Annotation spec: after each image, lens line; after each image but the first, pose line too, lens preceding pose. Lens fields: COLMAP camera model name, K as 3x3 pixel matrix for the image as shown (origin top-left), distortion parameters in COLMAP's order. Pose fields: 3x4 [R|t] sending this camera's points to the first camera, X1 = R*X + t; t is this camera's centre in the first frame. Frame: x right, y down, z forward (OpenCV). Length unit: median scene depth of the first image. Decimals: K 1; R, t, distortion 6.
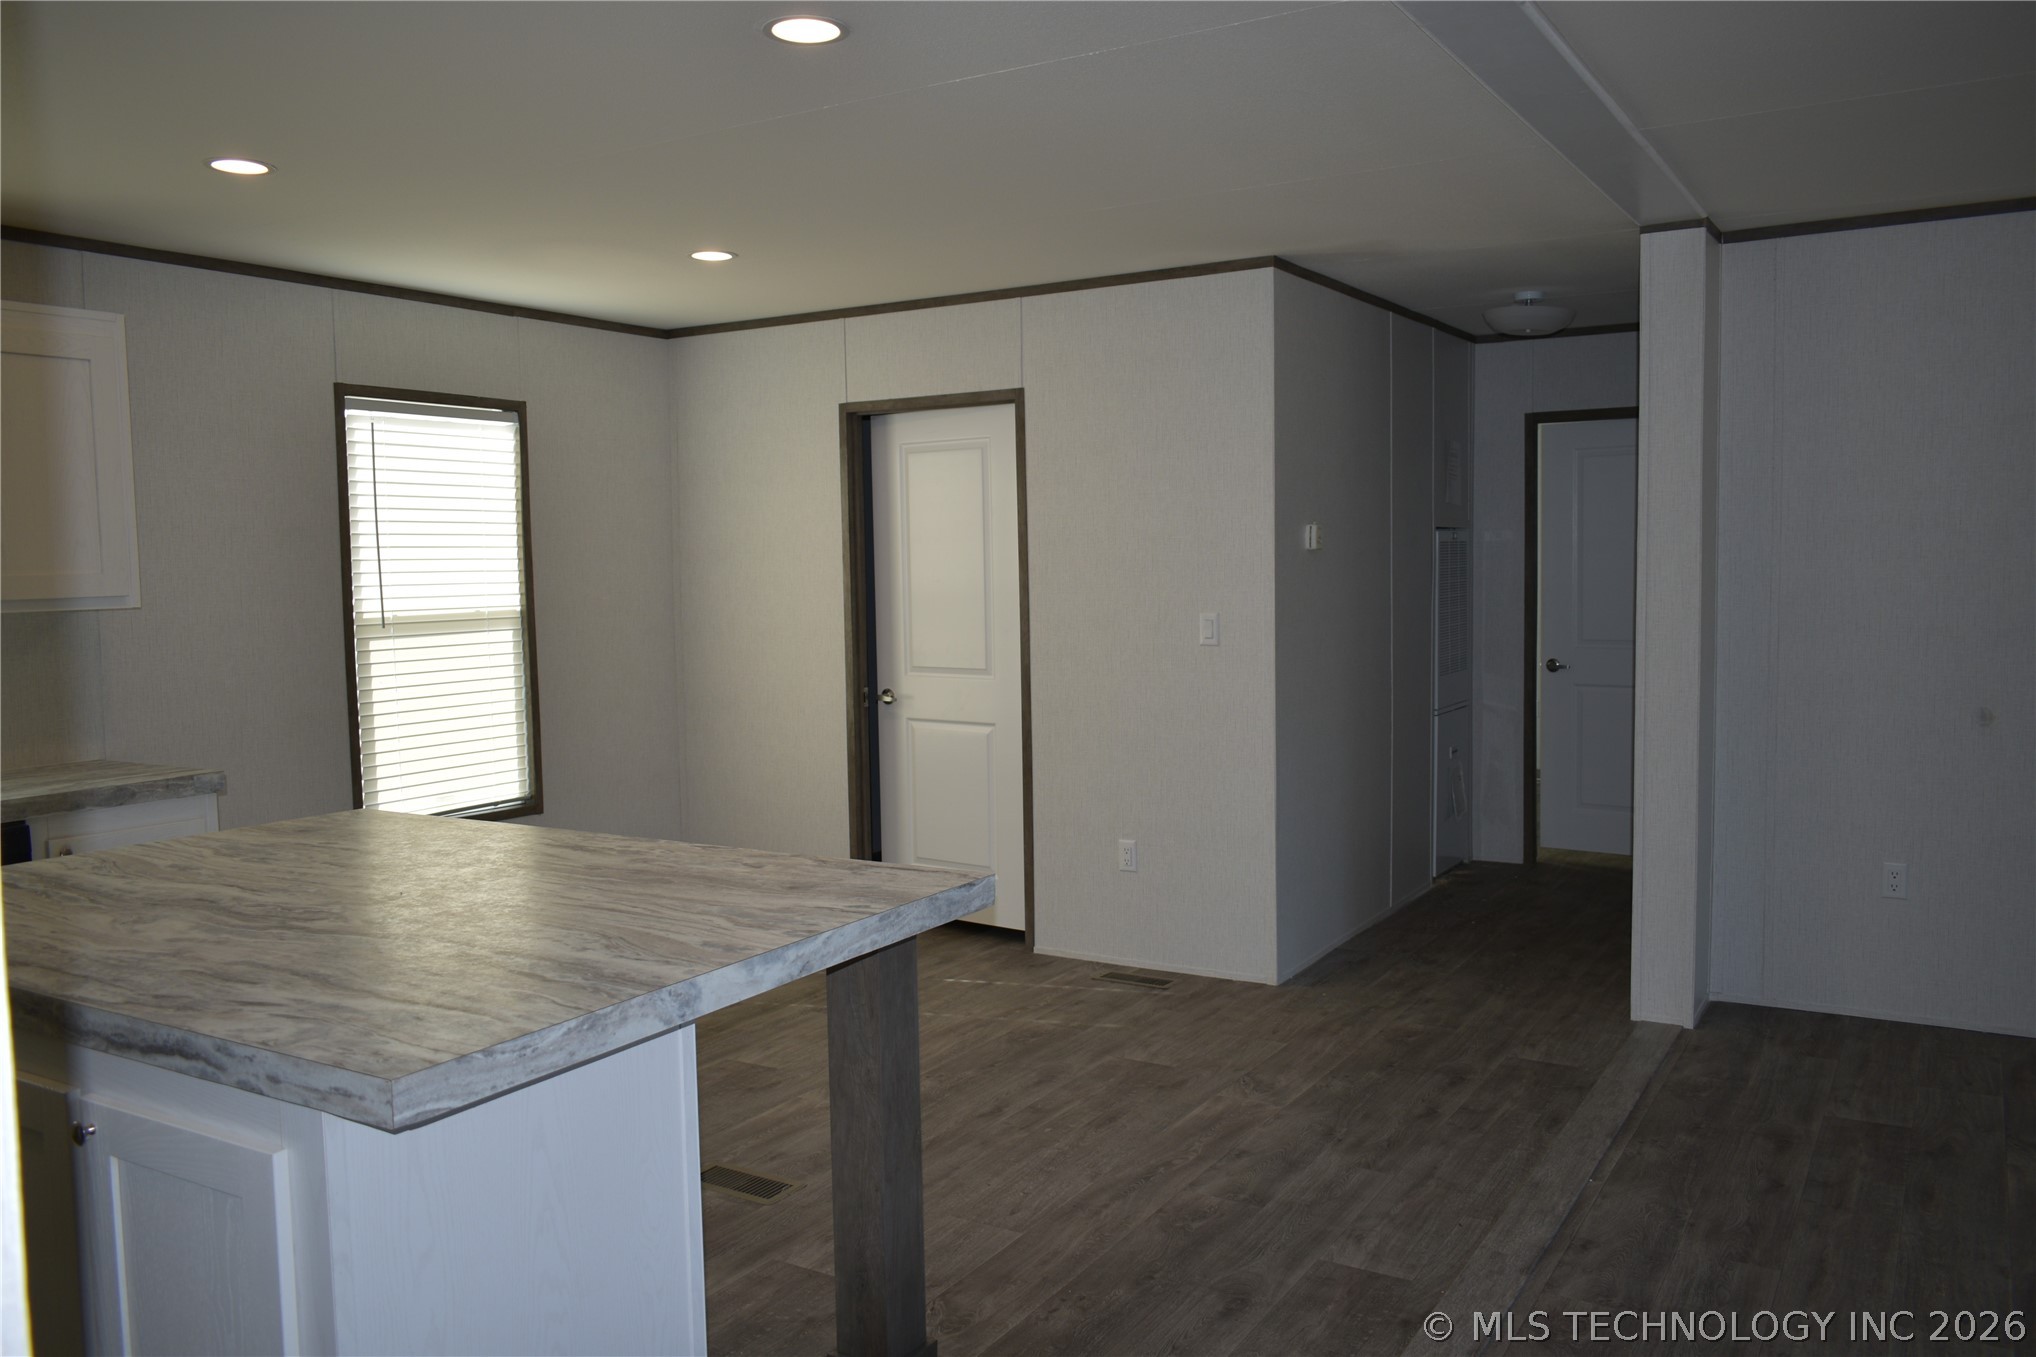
lens RADIAL K [[1543.2, 0, 1018.0], [0, 1543.2, 678.5], [0, 0, 1]] dist [-0.002806, -0.001327]
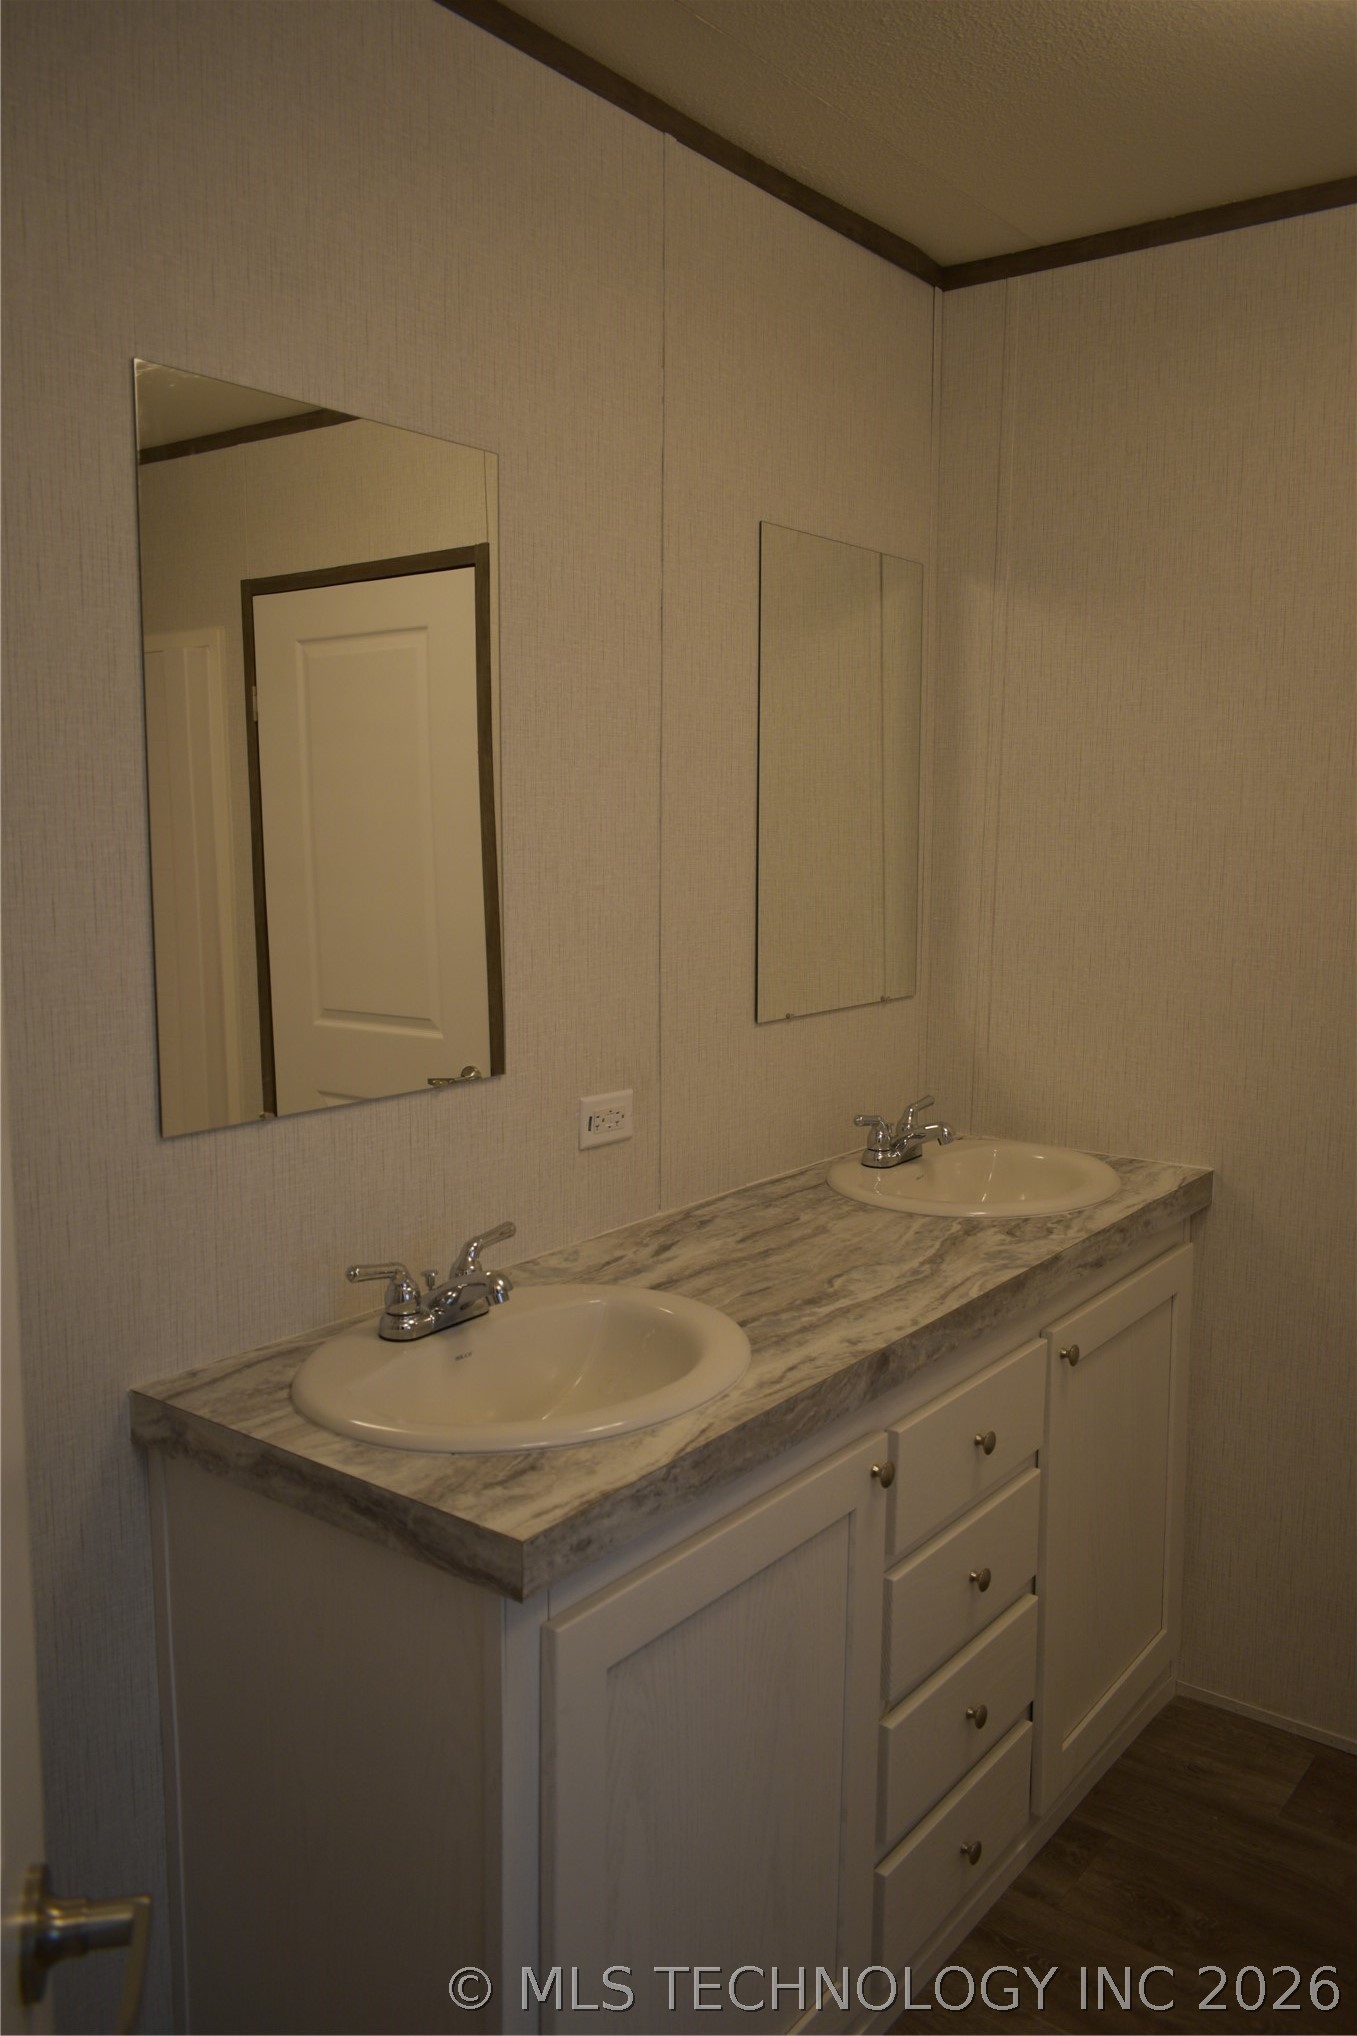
lens RADIAL K [[1543.2, 0, 678.5], [0, 1543.2, 1018.0], [0, 0, 1]] dist [-0.002806, -0.001327]
pose [[-0.097276, 0.144580, -0.984700, 0.538555], [-0.079260, 0.985124, 0.152472, -0.109668], [0.992096, 0.092879, -0.084369, 1.114798]]
